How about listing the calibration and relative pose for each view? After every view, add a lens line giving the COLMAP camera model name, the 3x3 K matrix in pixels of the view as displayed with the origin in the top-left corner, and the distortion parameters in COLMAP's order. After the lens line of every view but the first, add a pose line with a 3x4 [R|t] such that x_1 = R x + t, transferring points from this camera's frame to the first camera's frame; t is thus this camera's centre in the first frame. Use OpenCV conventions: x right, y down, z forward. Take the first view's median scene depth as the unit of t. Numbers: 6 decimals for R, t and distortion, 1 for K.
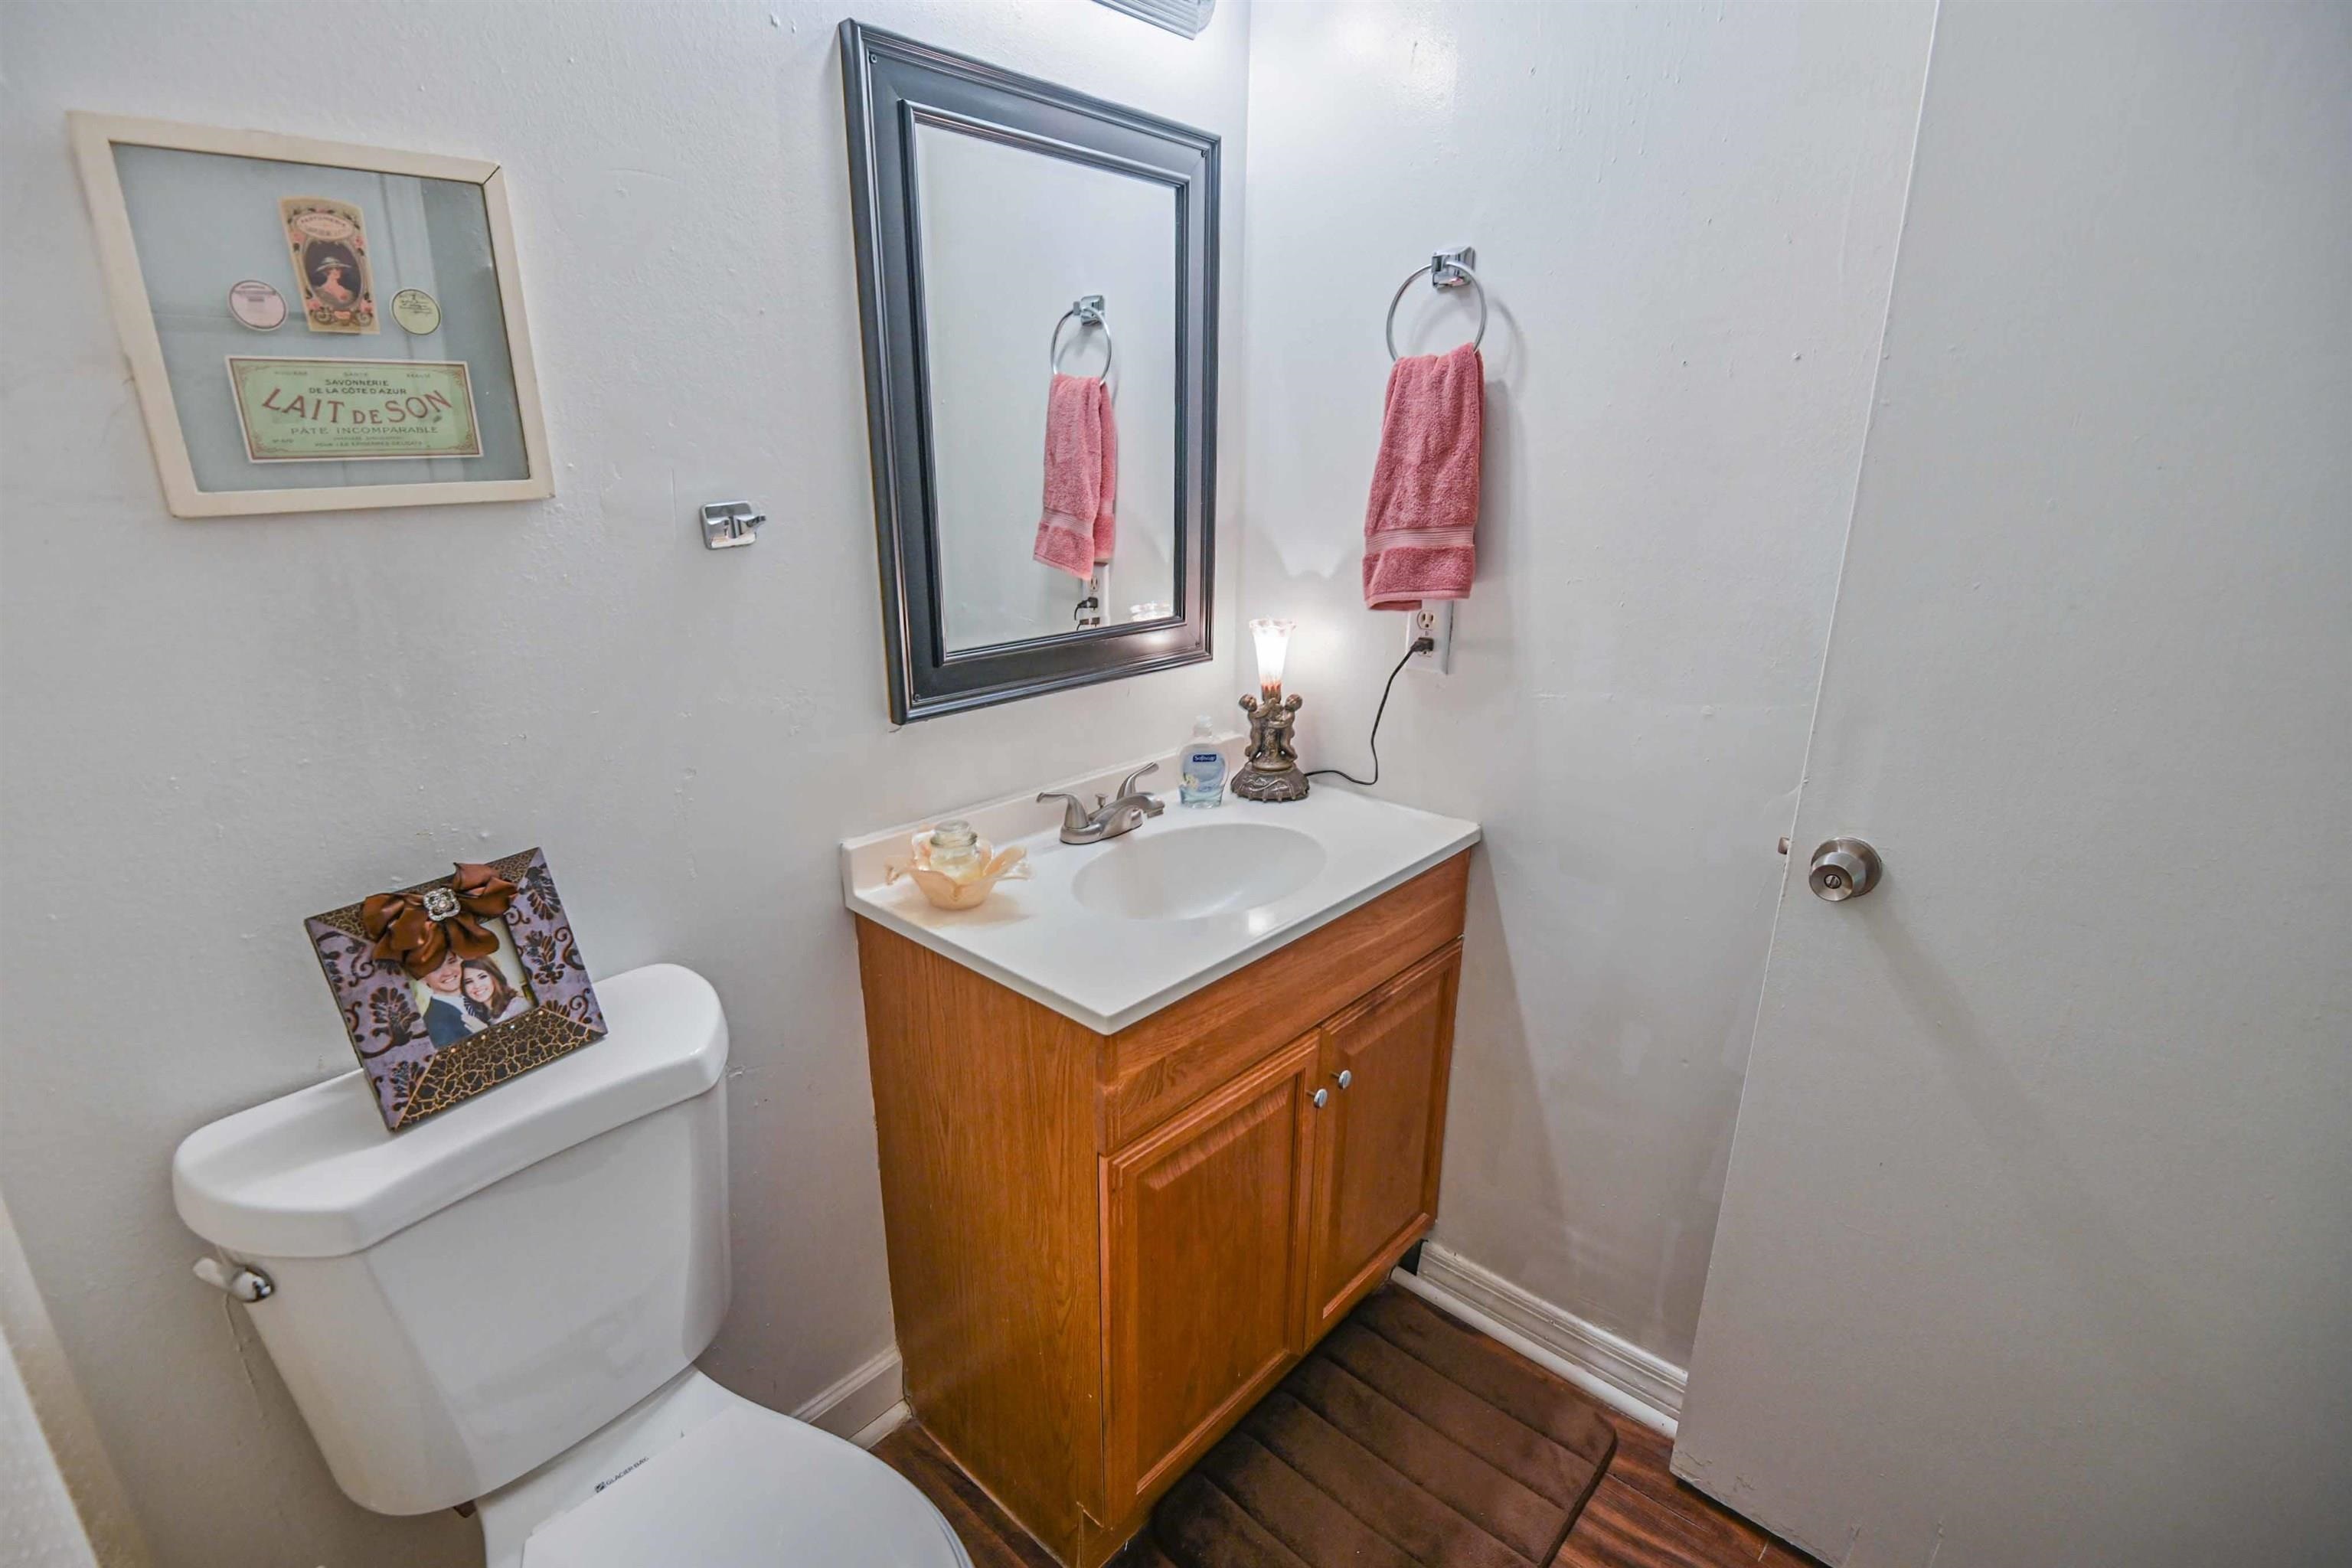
lens RADIAL K [[1097.4, 0, 1166.8], [0, 1097.4, 797.1], [0, 0, 1]] dist [-0.009430, -0.007672]
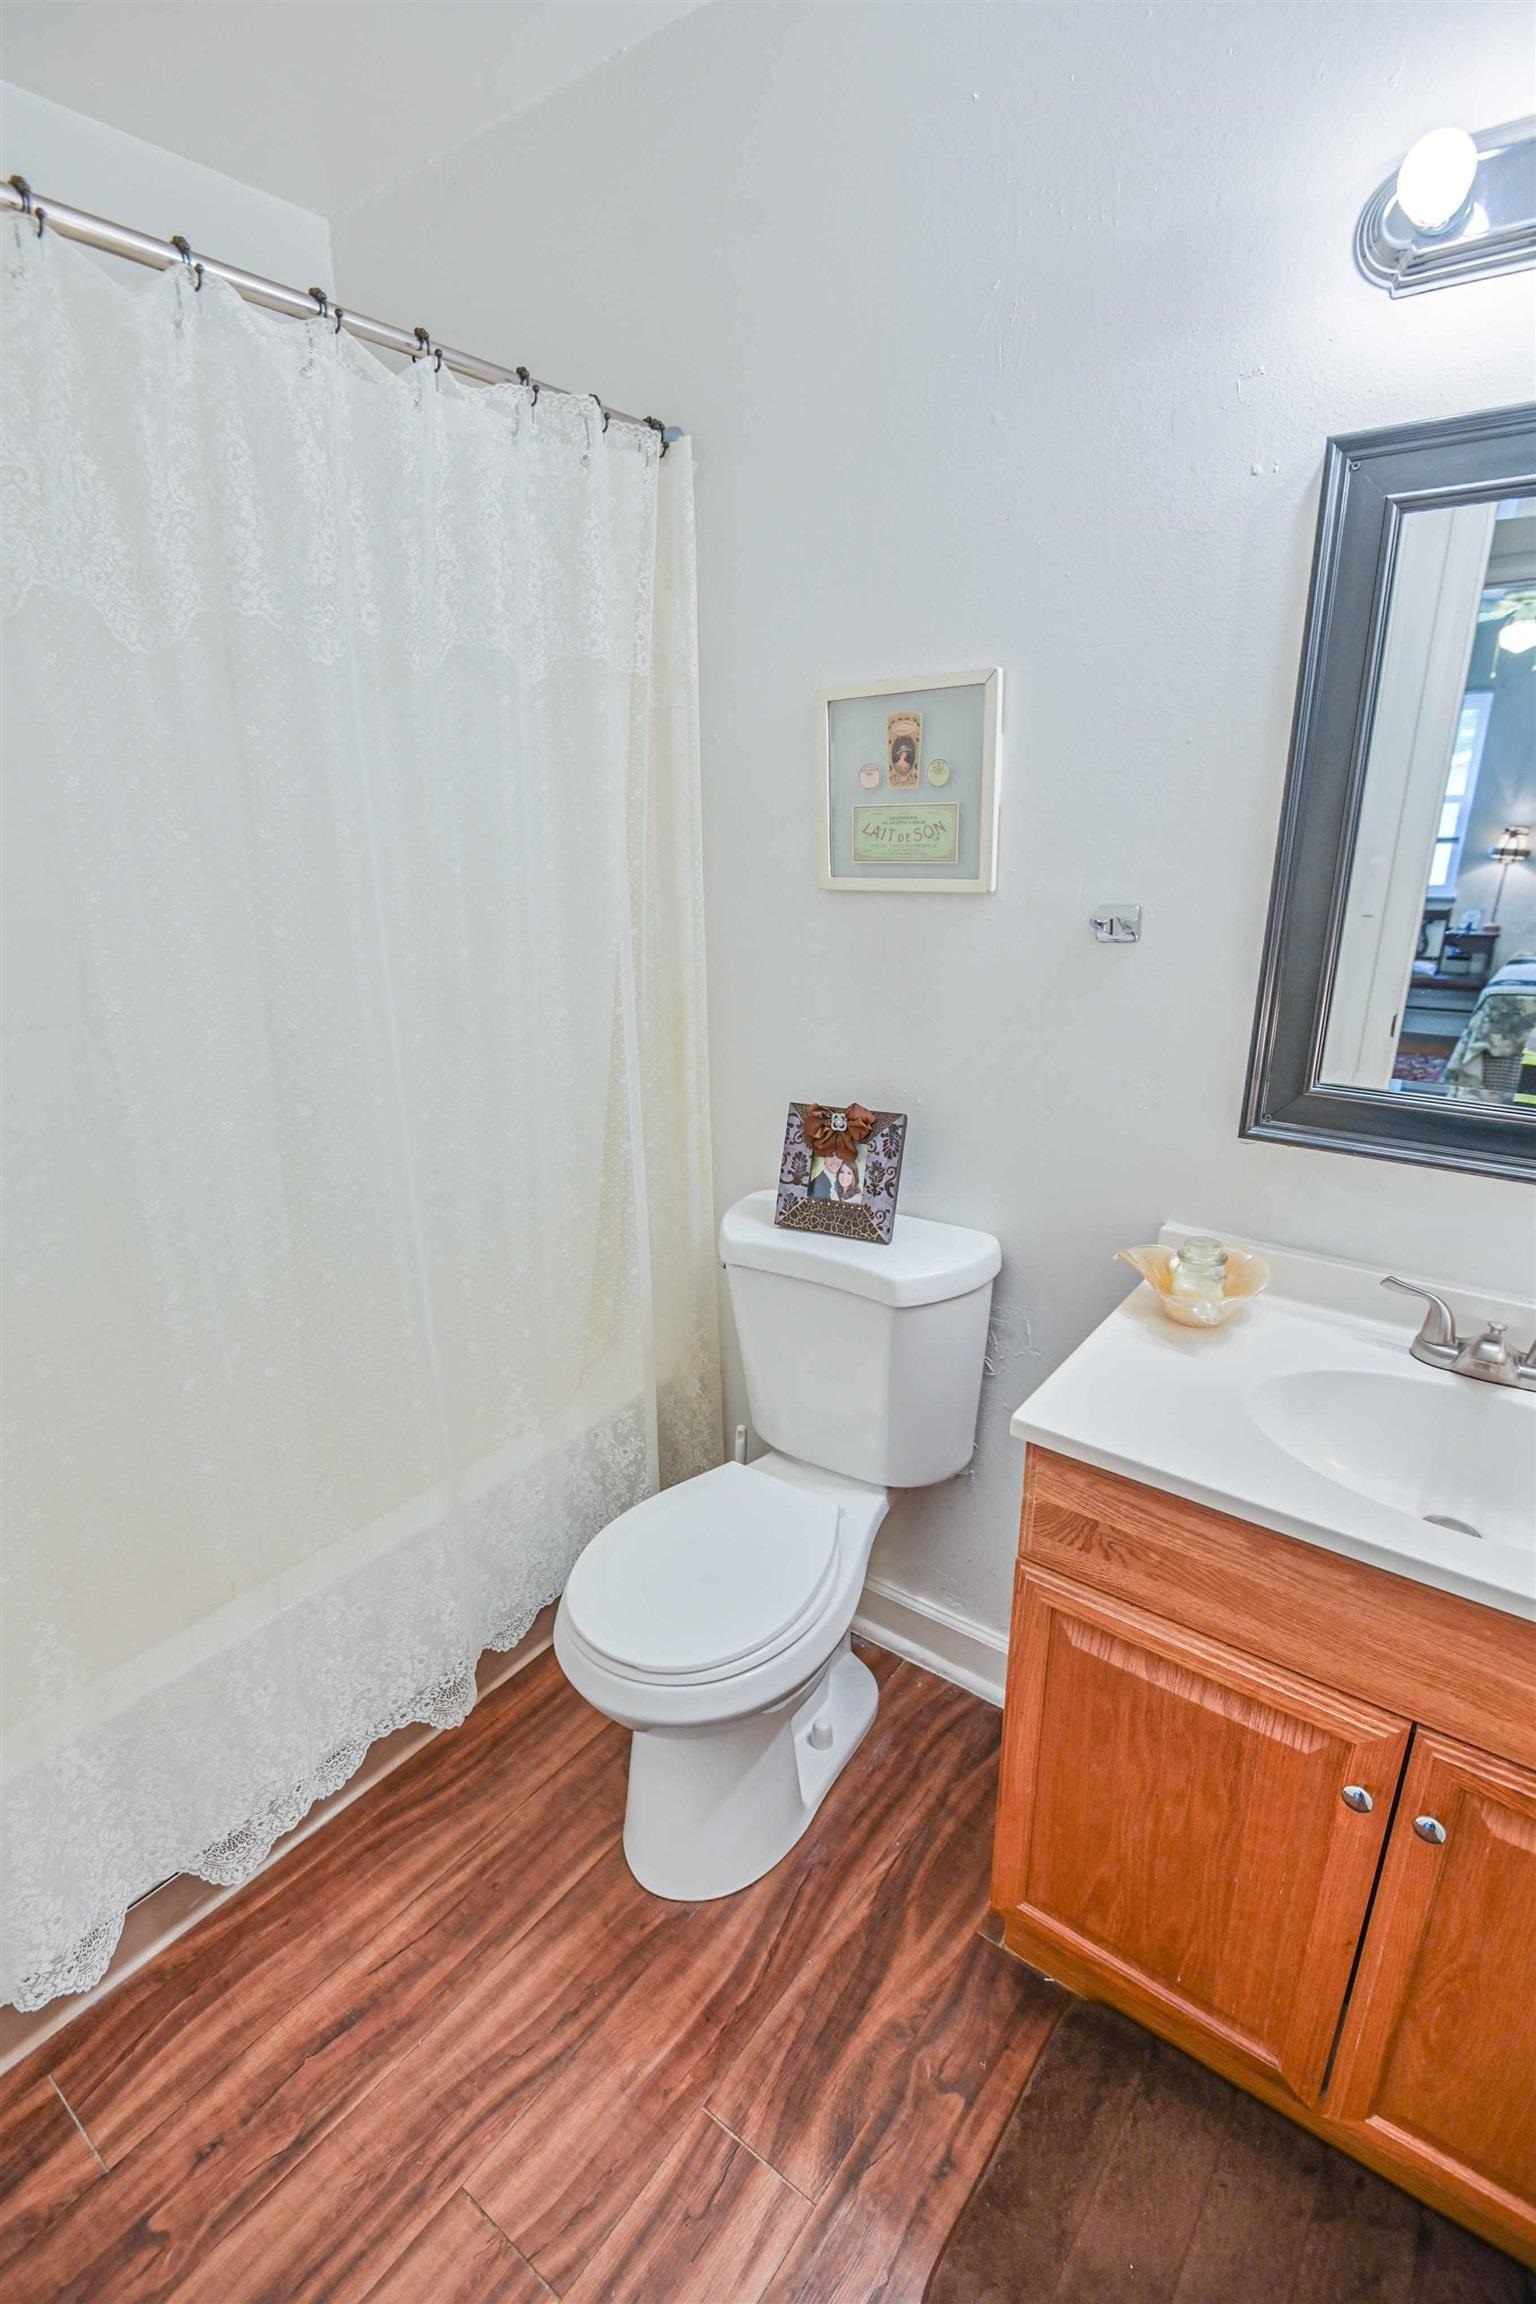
lens RADIAL K [[1056.6, 0, 768.0], [0, 1056.6, 1152.0], [0, 0, 1]] dist [-0.007901, -0.007151]
pose [[0.100324, 0.303181, -0.947637, 0.854615], [-0.289215, 0.920202, 0.263785, -0.247621], [0.951992, 0.247607, 0.180003, 0.568570]]
